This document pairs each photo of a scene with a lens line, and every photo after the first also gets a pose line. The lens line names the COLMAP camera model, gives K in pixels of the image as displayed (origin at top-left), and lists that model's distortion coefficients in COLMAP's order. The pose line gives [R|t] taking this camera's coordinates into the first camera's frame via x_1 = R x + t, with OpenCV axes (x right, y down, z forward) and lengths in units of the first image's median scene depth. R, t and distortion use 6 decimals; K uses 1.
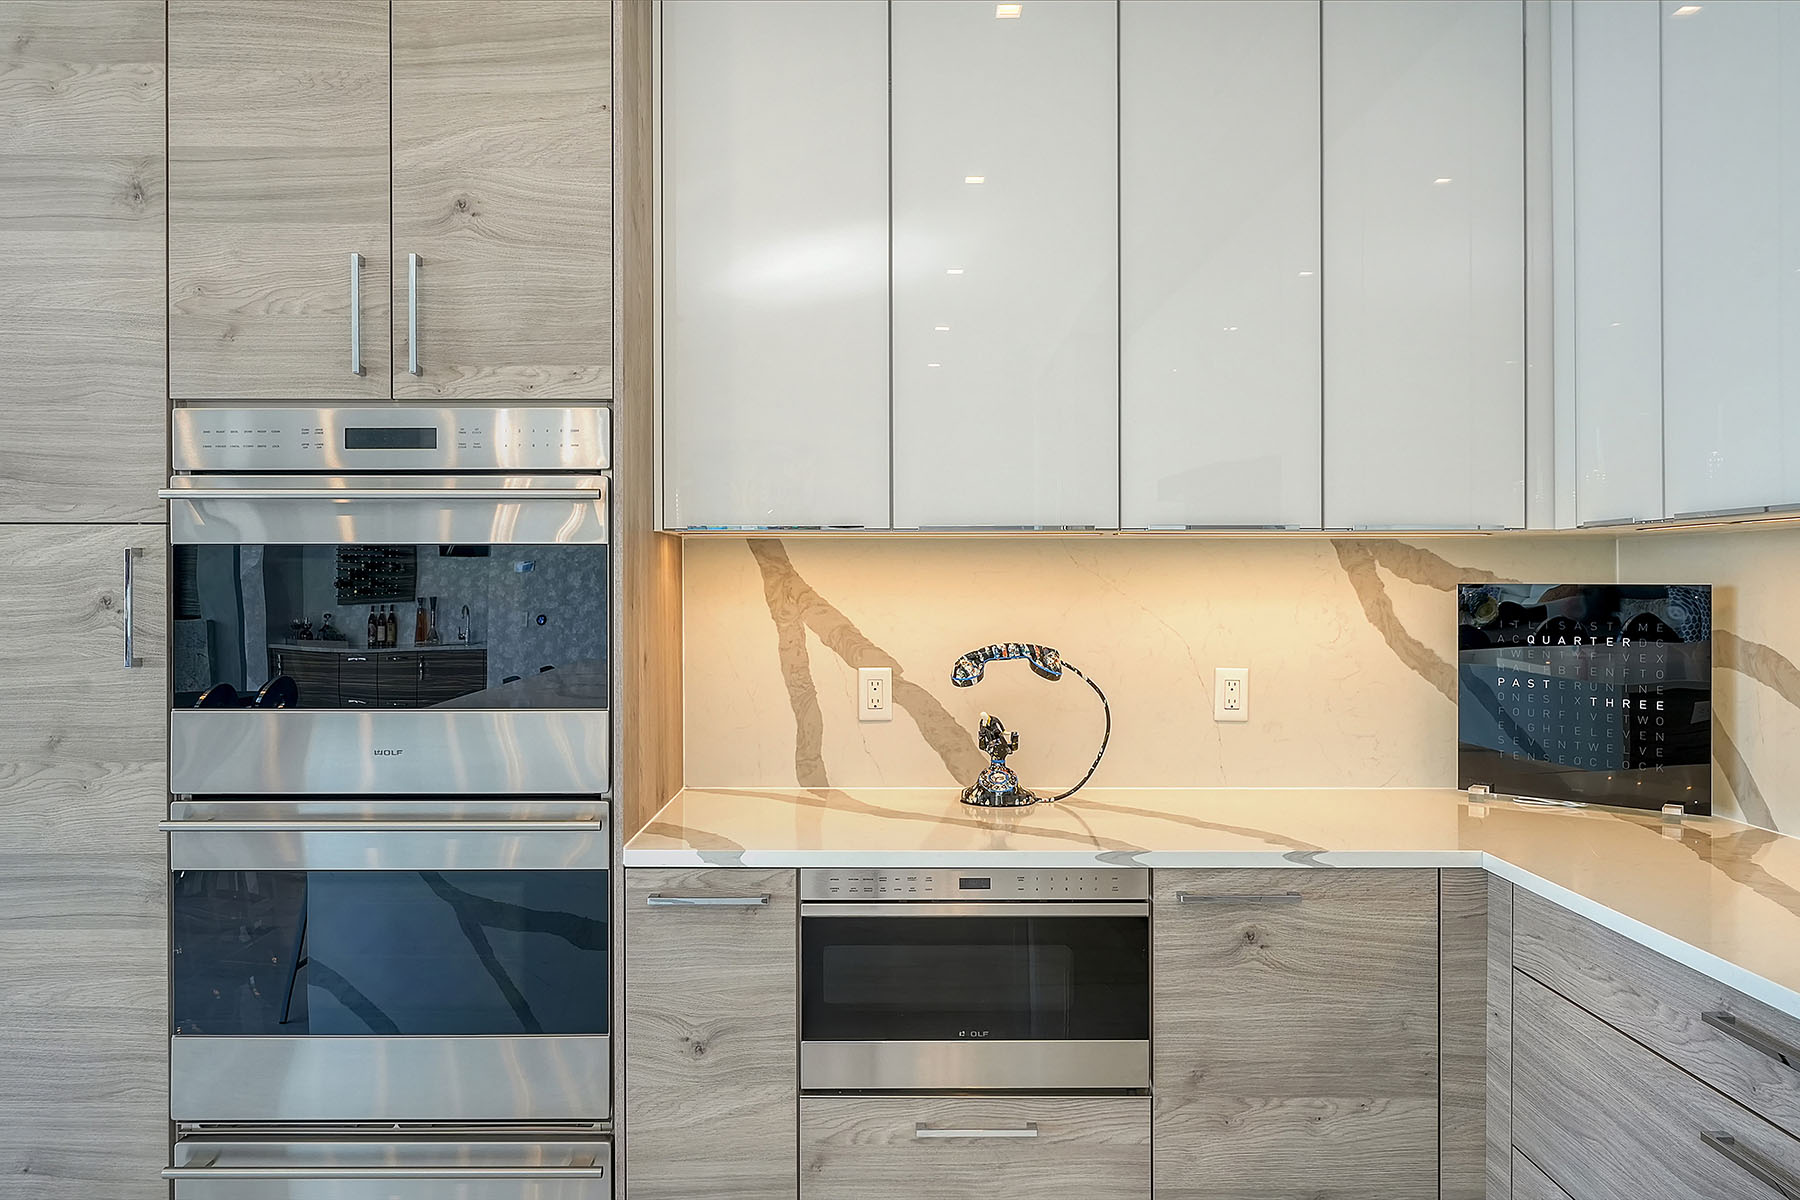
lens RADIAL K [[1111.8, 0, 900.0], [0, 1111.8, 600.0], [0, 0, 1]] dist [-0.000166, 0.000127]
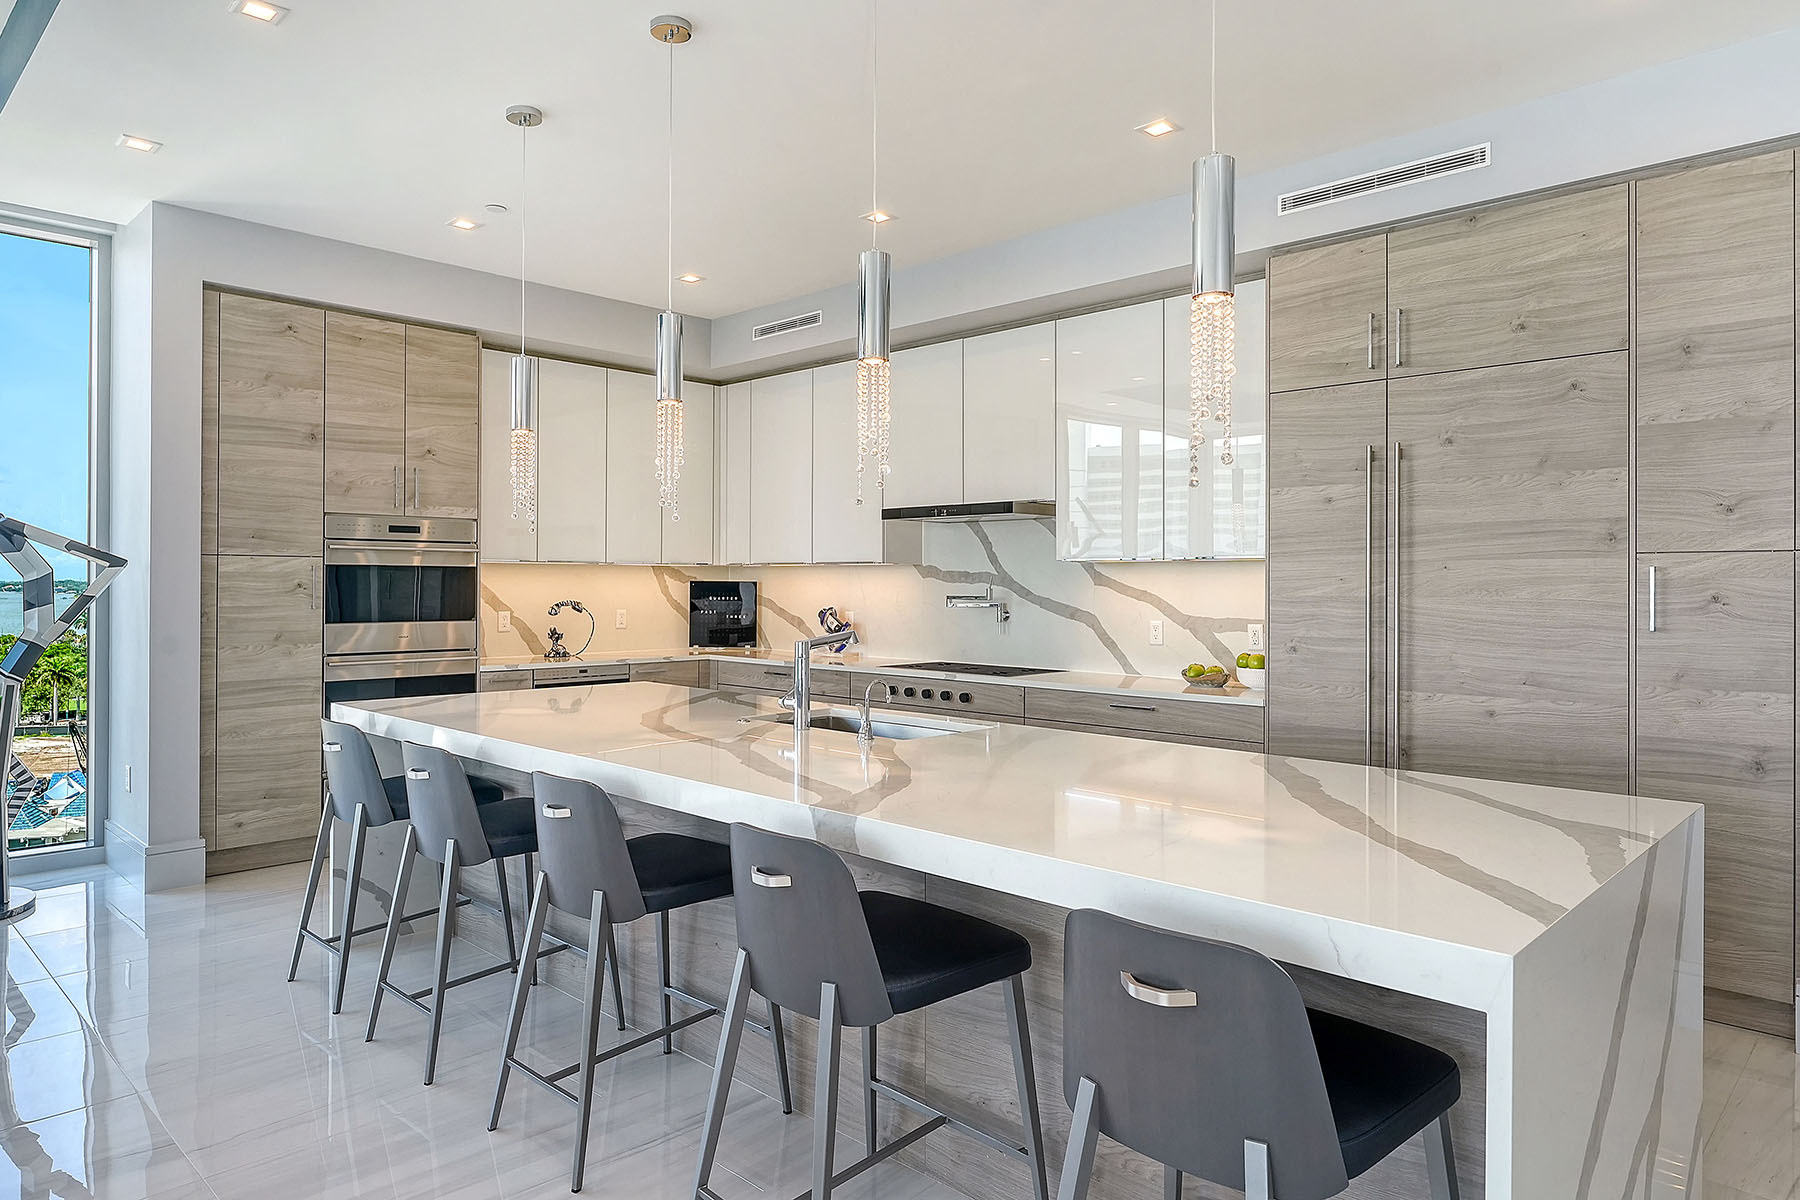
lens RADIAL K [[1107.2, 0, 896.6], [0, 1107.2, 580.4], [0, 0, 1]] dist [-0.000229, 0.000014]
pose [[0.692676, 0.007179, 0.721213, -1.655416], [-0.001627, 0.999963, -0.008391, 0.010594], [-0.721247, 0.004638, 0.692663, -1.939250]]
